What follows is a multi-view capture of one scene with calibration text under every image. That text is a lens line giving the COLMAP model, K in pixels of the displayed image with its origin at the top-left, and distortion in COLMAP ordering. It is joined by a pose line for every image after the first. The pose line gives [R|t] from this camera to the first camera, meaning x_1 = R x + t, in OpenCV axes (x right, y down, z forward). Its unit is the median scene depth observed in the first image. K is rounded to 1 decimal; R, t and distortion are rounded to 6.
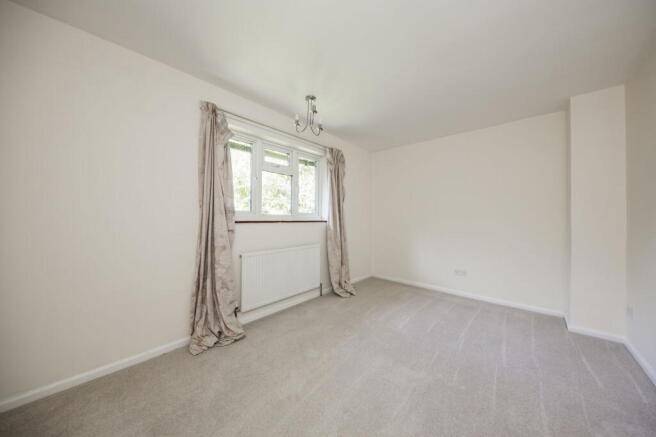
lens RADIAL K [[220.4, 0, 328.0], [0, 220.4, 218.5], [0, 0, 1]] dist [0.000330, -0.000031]
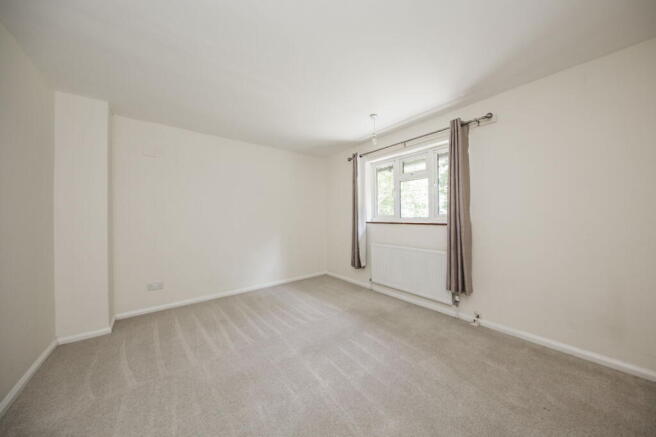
lens RADIAL K [[210.4, 0, 328.0], [0, 210.4, 218.5], [0, 0, 1]] dist [-0.000793, -0.000119]
pose [[-0.138628, 0.000812, -0.990344, 0.913028], [-0.000477, 0.999999, 0.000887, -0.010769], [0.990344, 0.000595, -0.138628, 0.764124]]
